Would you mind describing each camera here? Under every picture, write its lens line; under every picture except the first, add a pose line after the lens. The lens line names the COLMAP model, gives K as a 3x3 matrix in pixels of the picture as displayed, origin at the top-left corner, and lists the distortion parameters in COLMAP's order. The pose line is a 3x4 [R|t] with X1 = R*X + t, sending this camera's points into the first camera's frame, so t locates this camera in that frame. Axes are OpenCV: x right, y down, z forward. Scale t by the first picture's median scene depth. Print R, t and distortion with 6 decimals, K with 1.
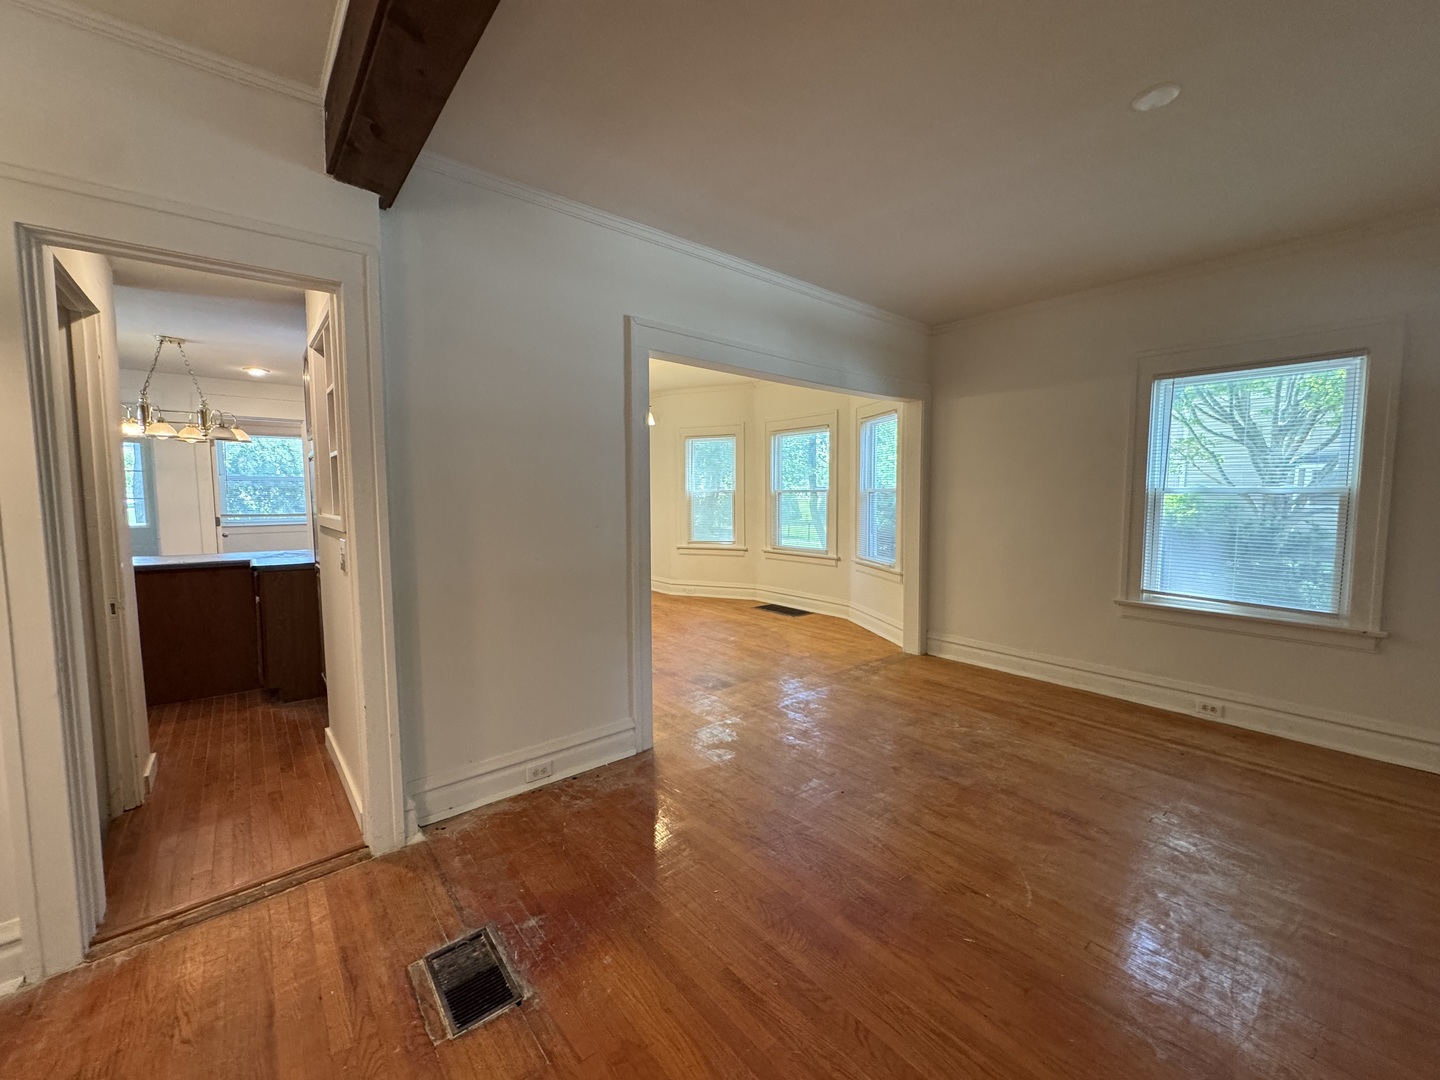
lens RADIAL K [[573.6, 0, 718.4], [0, 573.6, 539.0], [0, 0, 1]] dist [-0.003442, -0.000118]
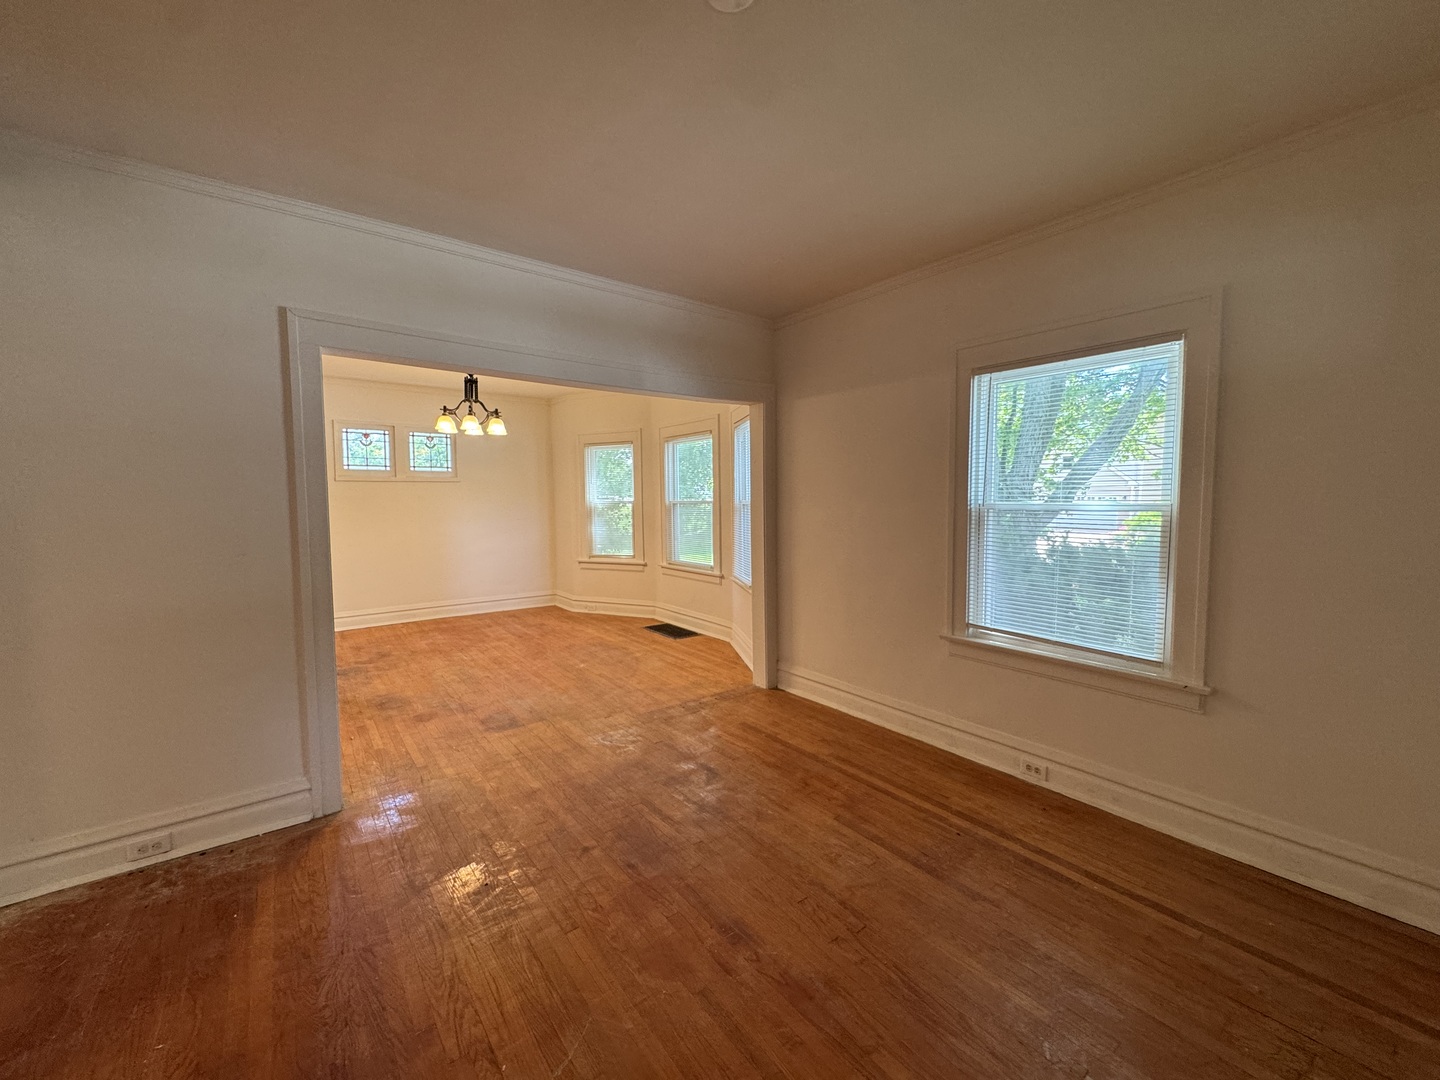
lens RADIAL K [[573.6, 0, 718.4], [0, 573.6, 539.0], [0, 0, 1]] dist [-0.003442, -0.000118]
pose [[0.999220, -0.000878, -0.039473, 0.420929], [0.000515, 0.999958, -0.009200, -0.029281], [0.039479, 0.009173, 0.999178, 0.144381]]
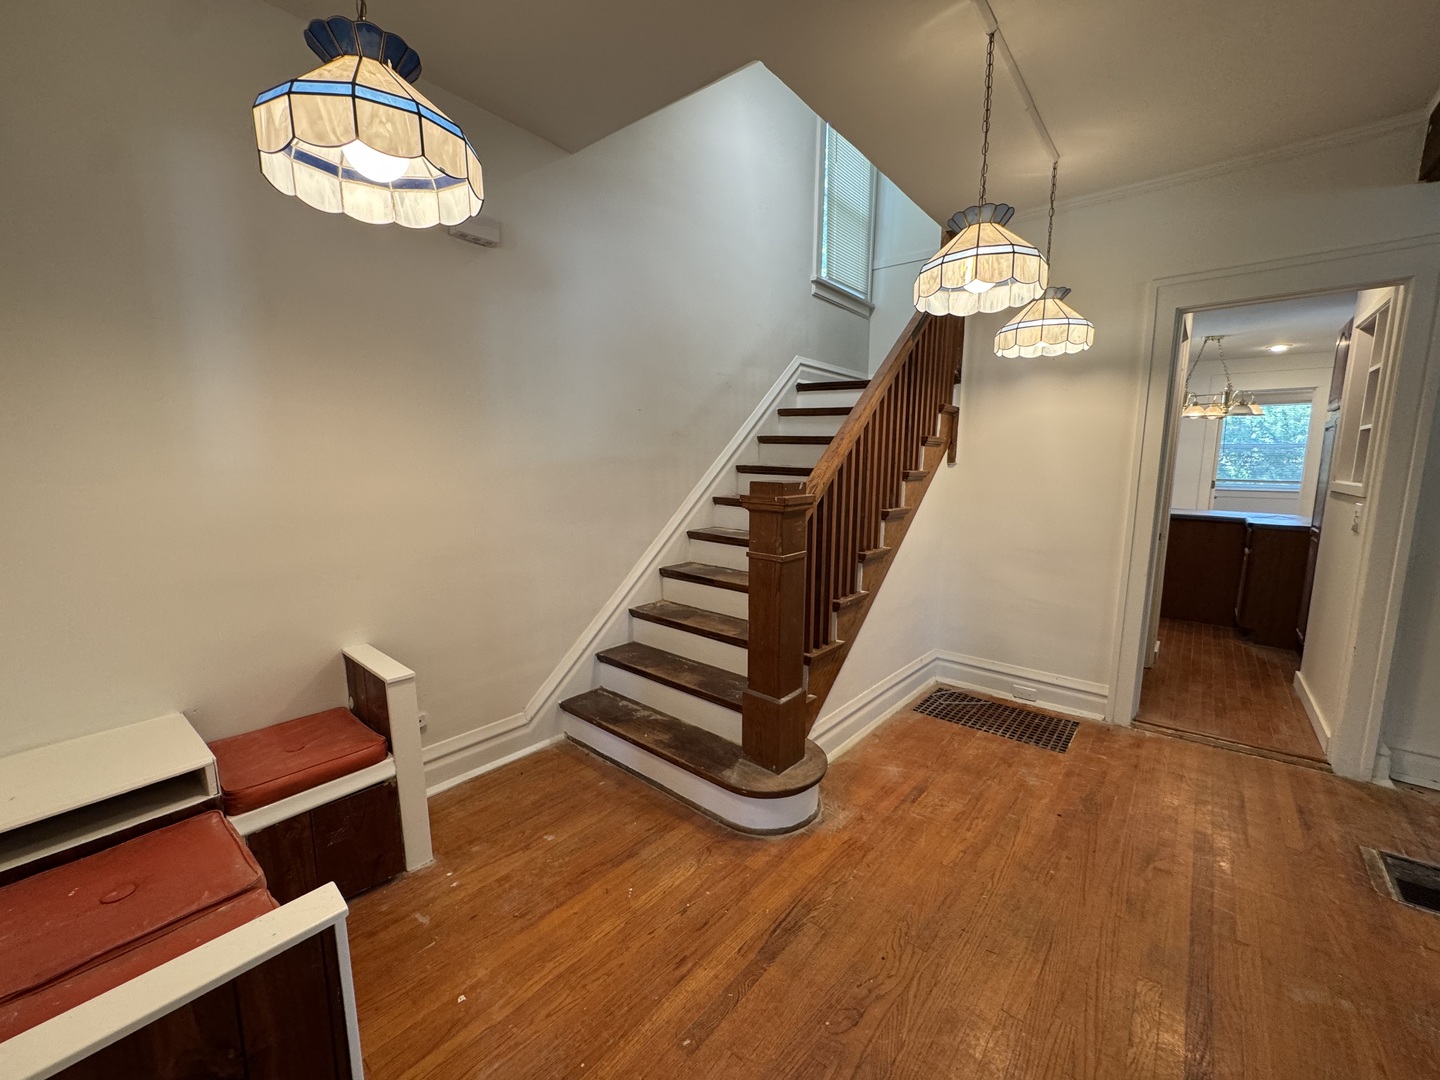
lens RADIAL K [[573.6, 0, 718.4], [0, 573.6, 539.0], [0, 0, 1]] dist [-0.003442, -0.000118]
pose [[0.174525, 0.140212, -0.974619, 0.153499], [-0.081099, 0.988494, 0.127685, 0.019034], [0.981307, 0.056756, 0.183887, -0.296213]]
